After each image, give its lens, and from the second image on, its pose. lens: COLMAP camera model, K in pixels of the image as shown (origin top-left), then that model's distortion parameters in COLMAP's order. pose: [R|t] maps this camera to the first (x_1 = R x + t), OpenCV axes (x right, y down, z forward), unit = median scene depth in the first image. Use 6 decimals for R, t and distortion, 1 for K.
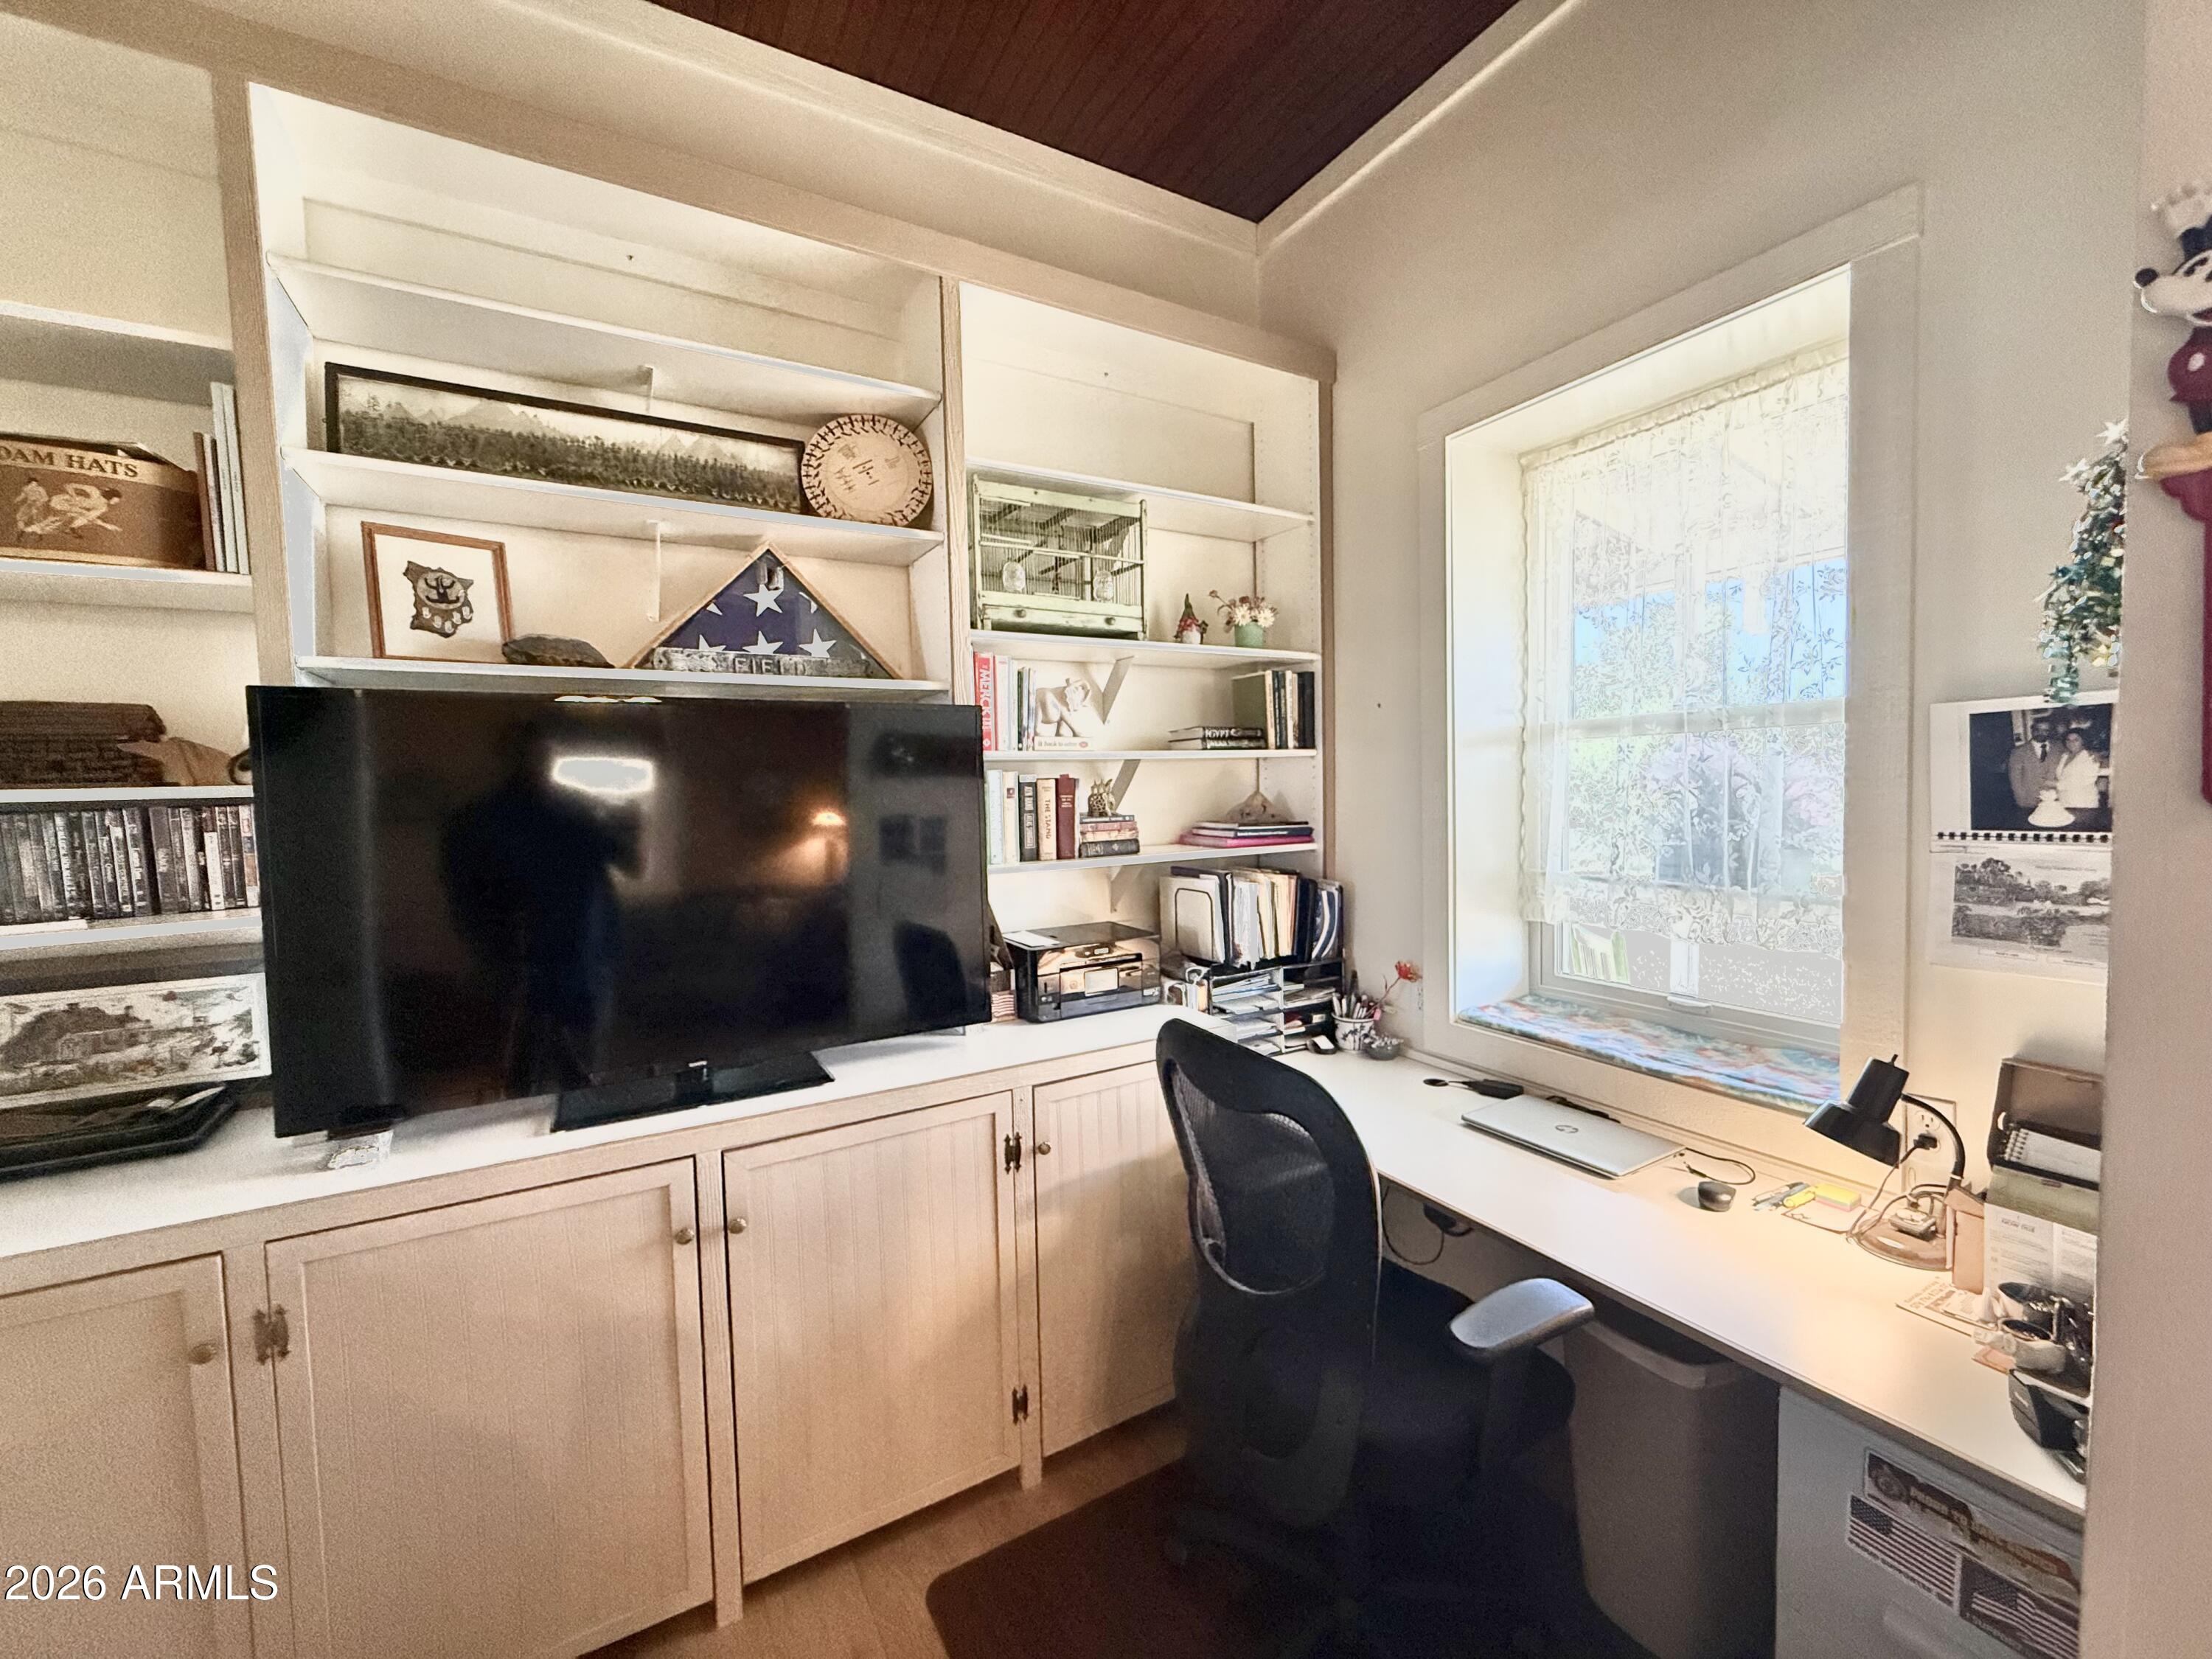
lens RADIAL K [[883.7, 0, 1106.0], [0, 883.7, 829.5], [0, 0, 1]] dist [-0.001163, -0.000125]
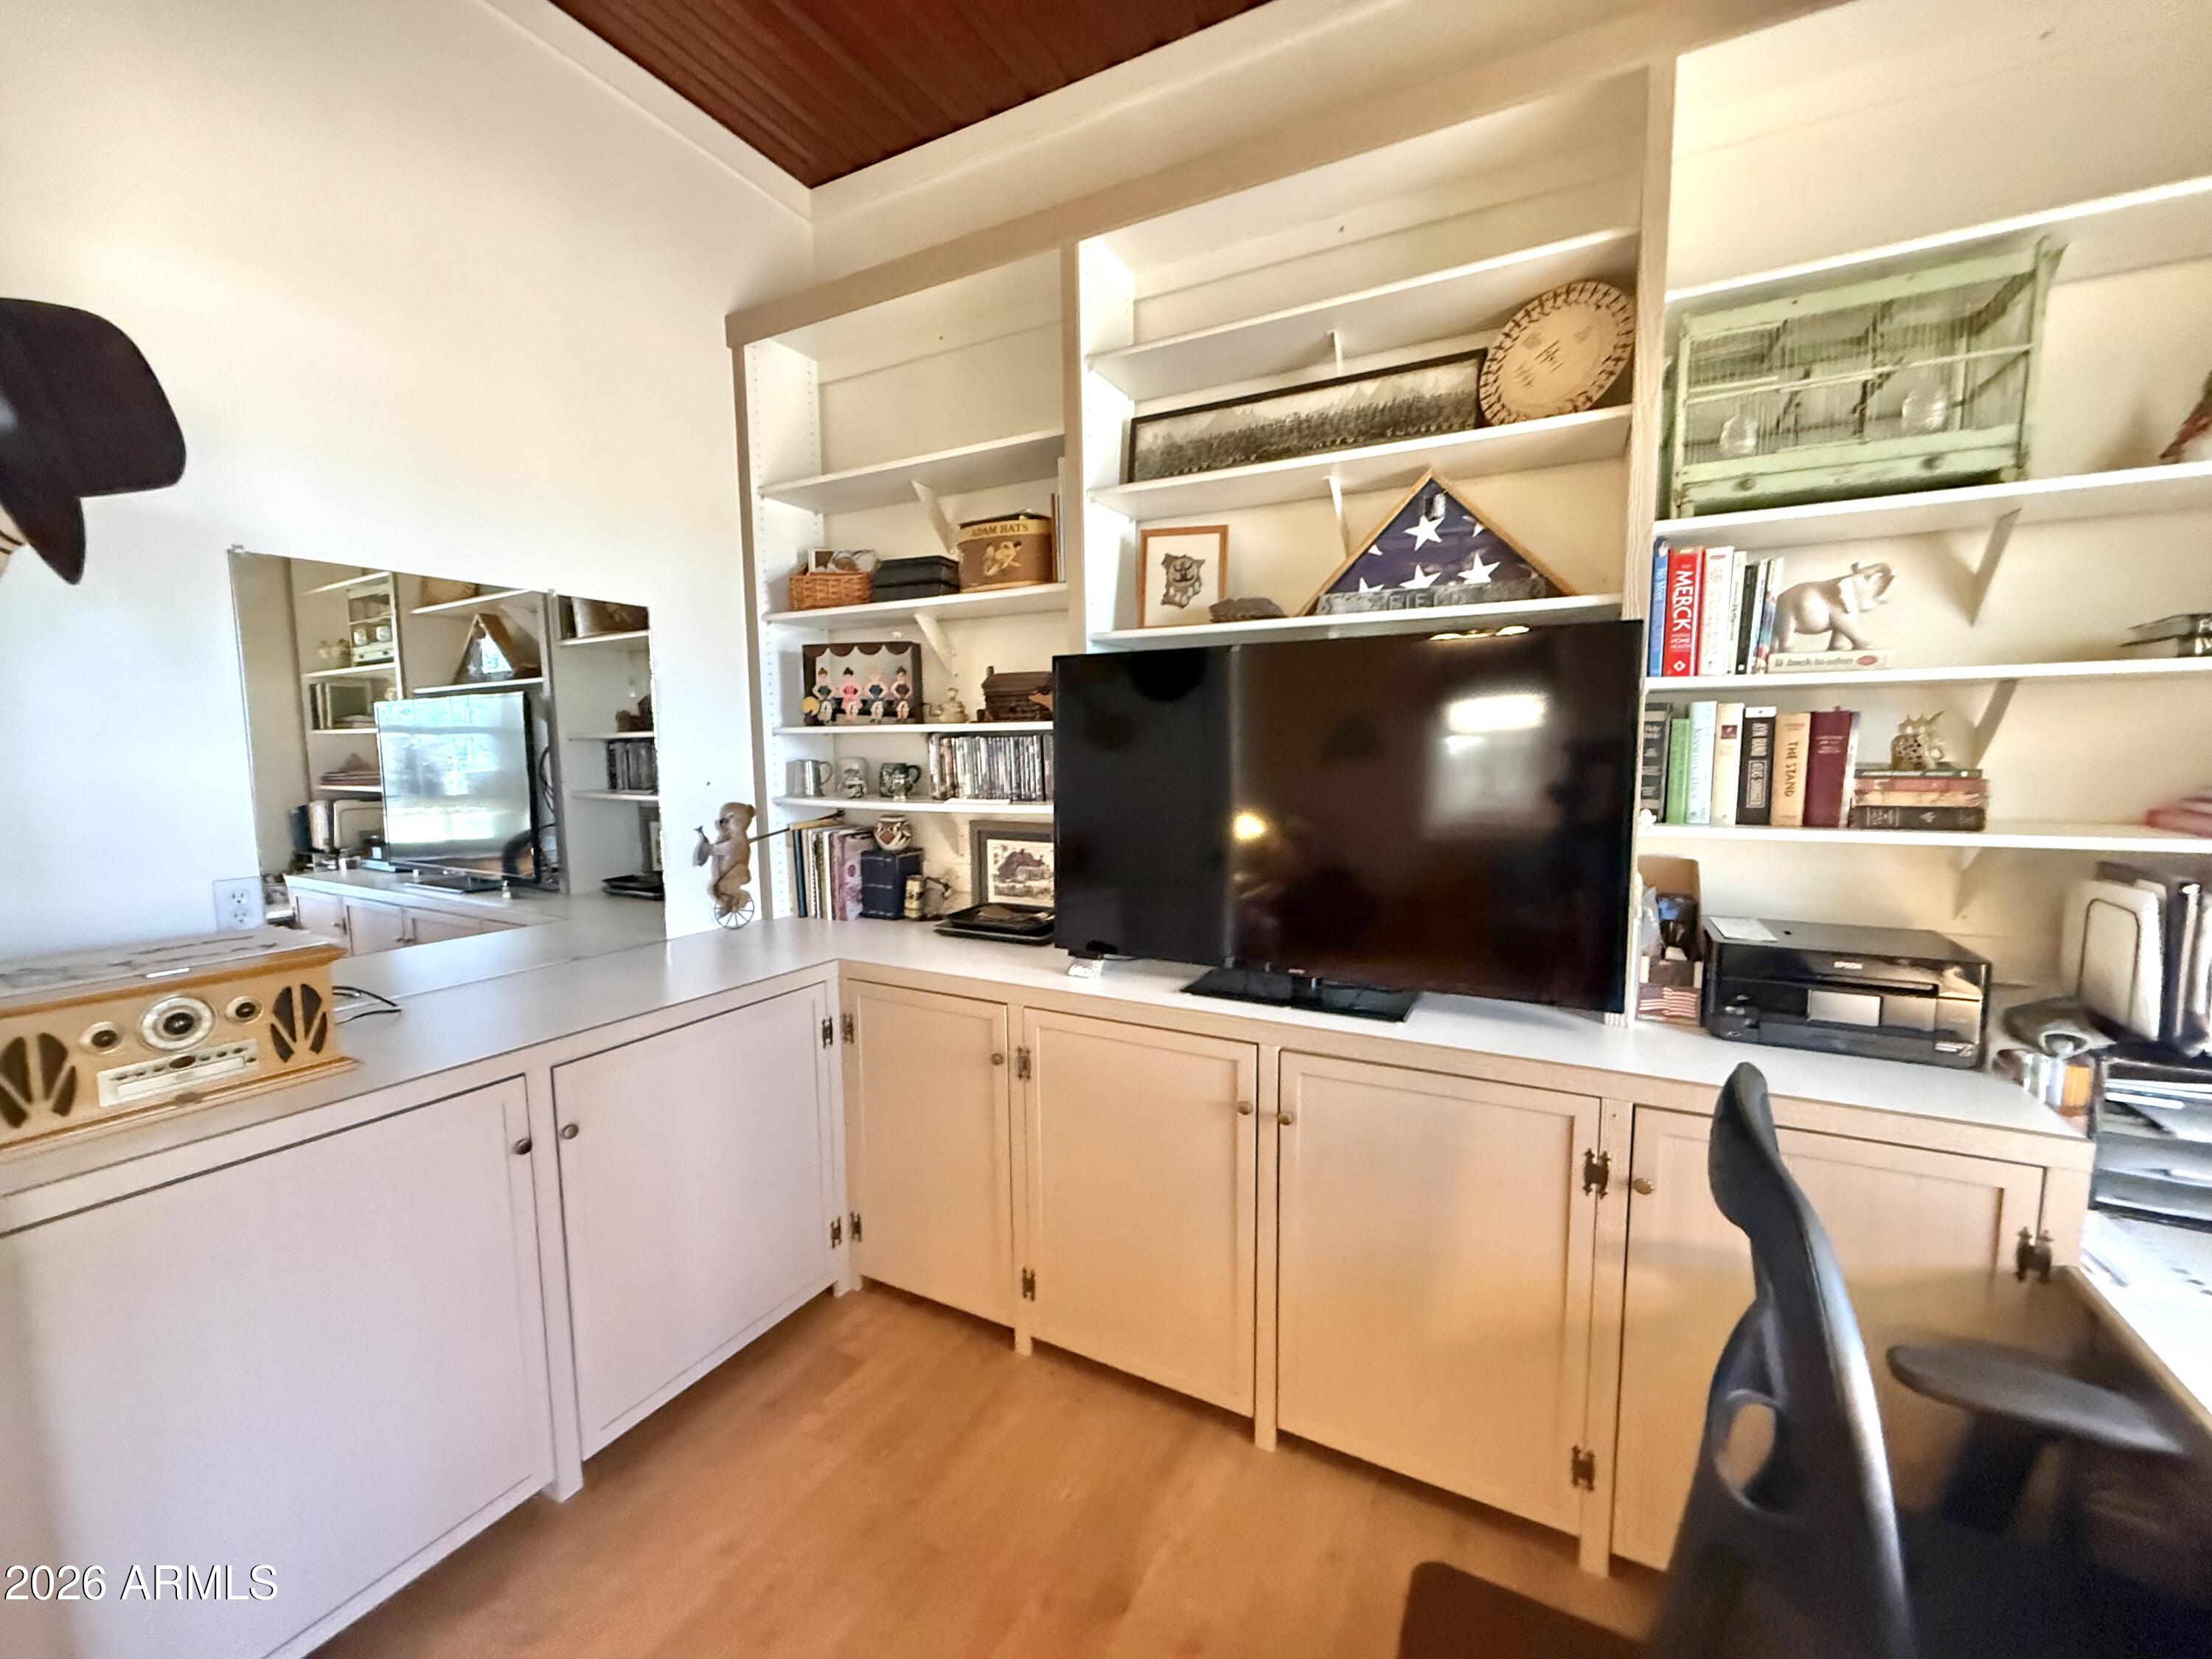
lens RADIAL K [[883.7, 0, 1106.0], [0, 883.7, 829.5], [0, 0, 1]] dist [-0.001163, -0.000125]
pose [[0.532385, 0.100018, -0.840573, 0.297677], [-0.045141, 0.994937, 0.089796, -0.002433], [0.845298, -0.009862, 0.534204, 0.179510]]
